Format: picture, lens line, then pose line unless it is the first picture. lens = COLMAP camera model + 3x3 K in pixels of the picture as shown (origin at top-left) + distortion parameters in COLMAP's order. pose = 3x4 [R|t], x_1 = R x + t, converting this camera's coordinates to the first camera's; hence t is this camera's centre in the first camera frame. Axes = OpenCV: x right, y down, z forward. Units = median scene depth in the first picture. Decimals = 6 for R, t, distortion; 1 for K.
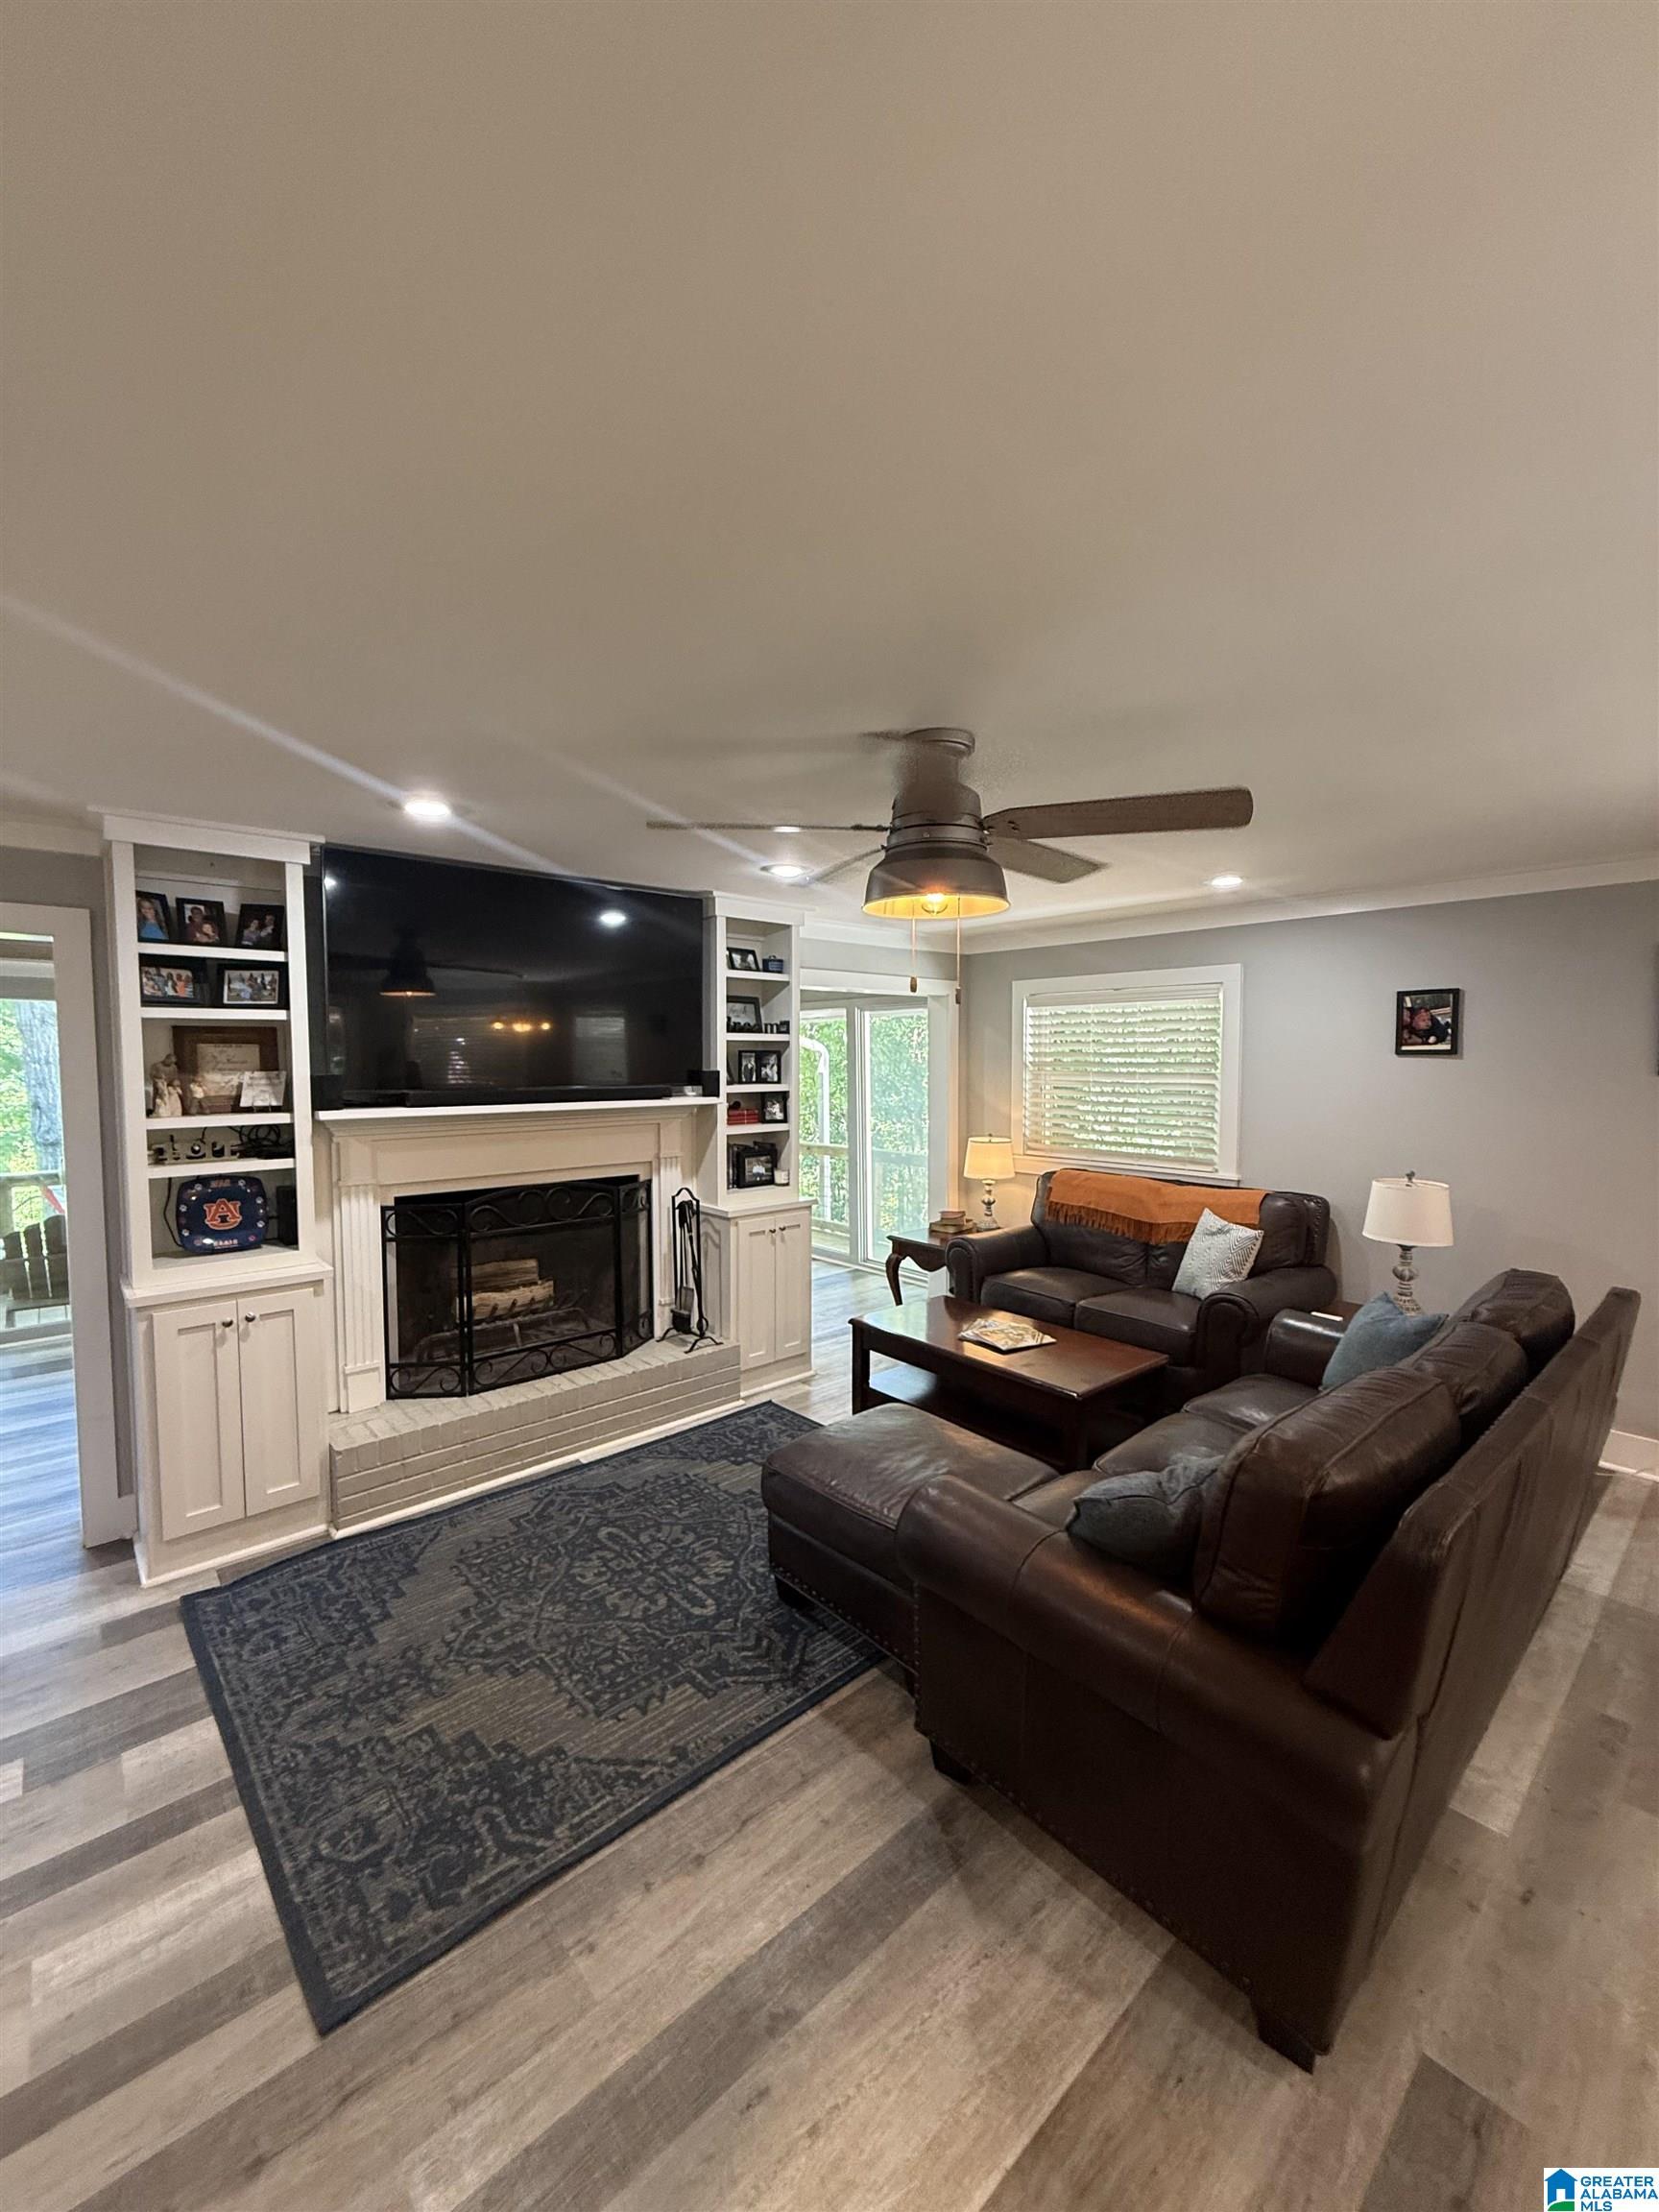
lens RADIAL K [[879.3, 0, 818.4], [0, 879.3, 1104.4], [0, 0, 1]] dist [-0.003257, 0.000464]
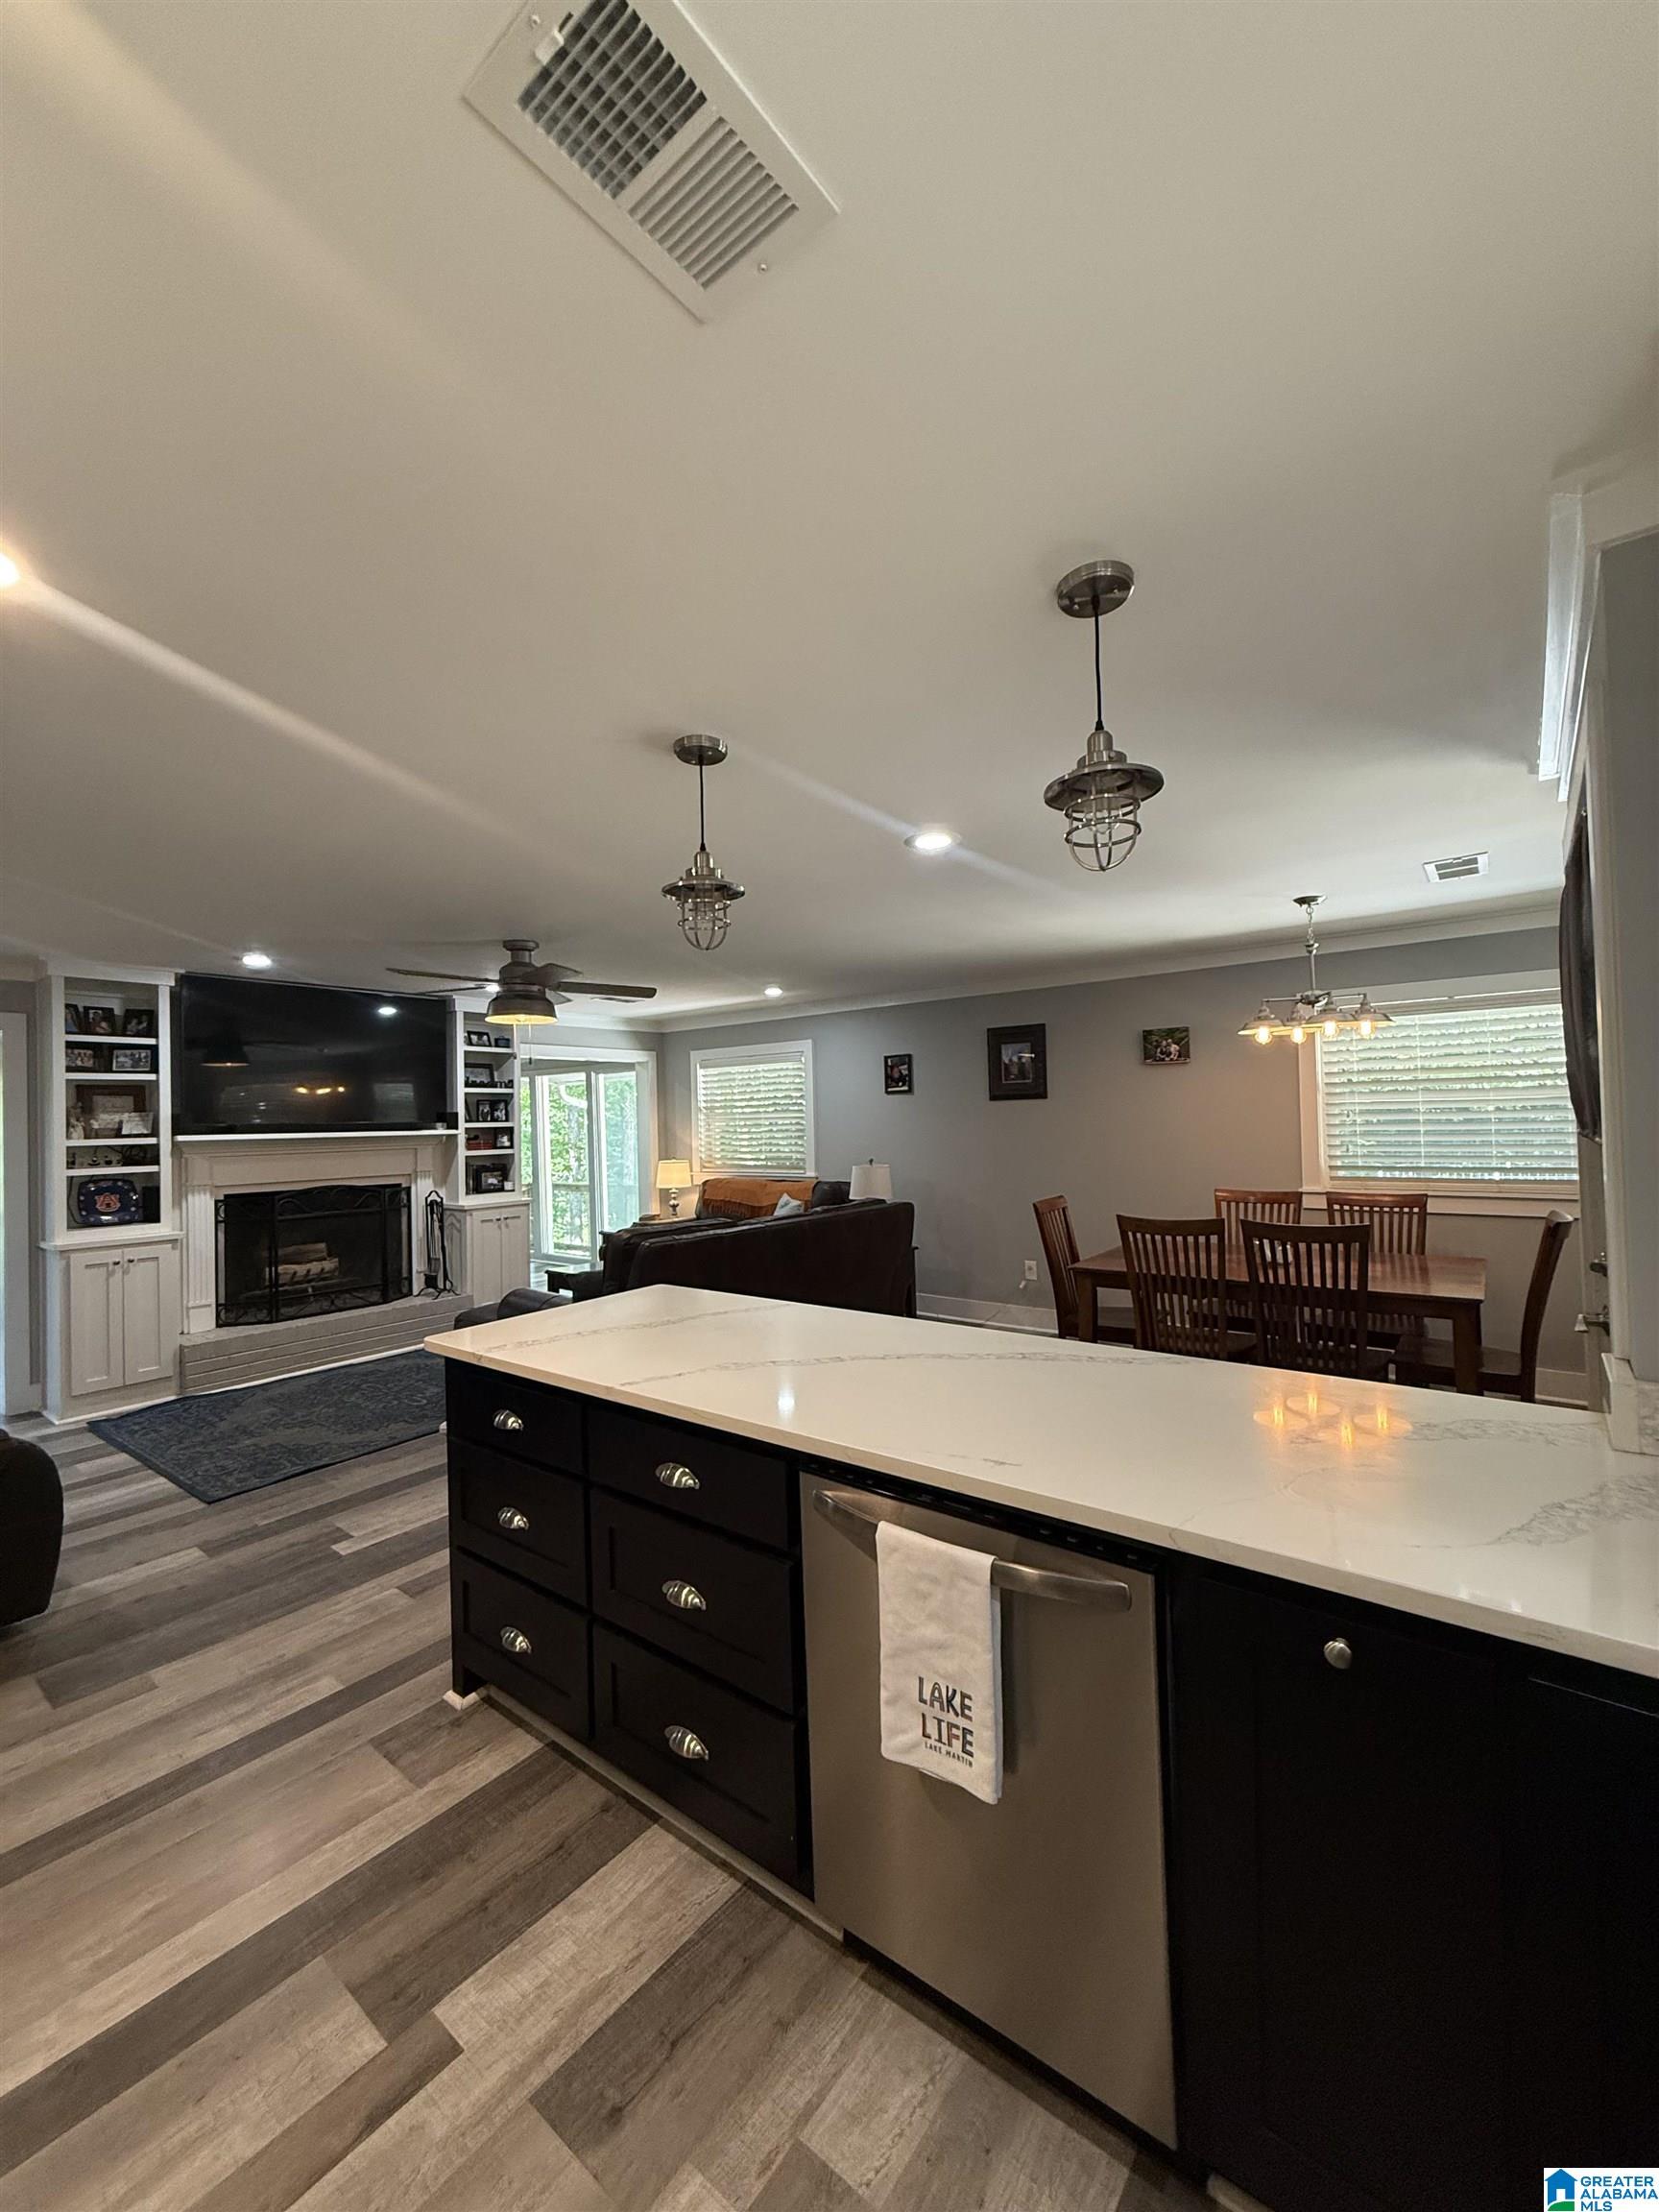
lens RADIAL K [[879.3, 0, 821.1], [0, 879.3, 1104.0], [0, 0, 1]] dist [-0.003257, 0.000464]
pose [[0.982961, -0.018864, 0.182842, 0.251457], [0.032978, 0.996678, -0.074464, 0.090399], [-0.180830, 0.079225, 0.980318, -0.667218]]
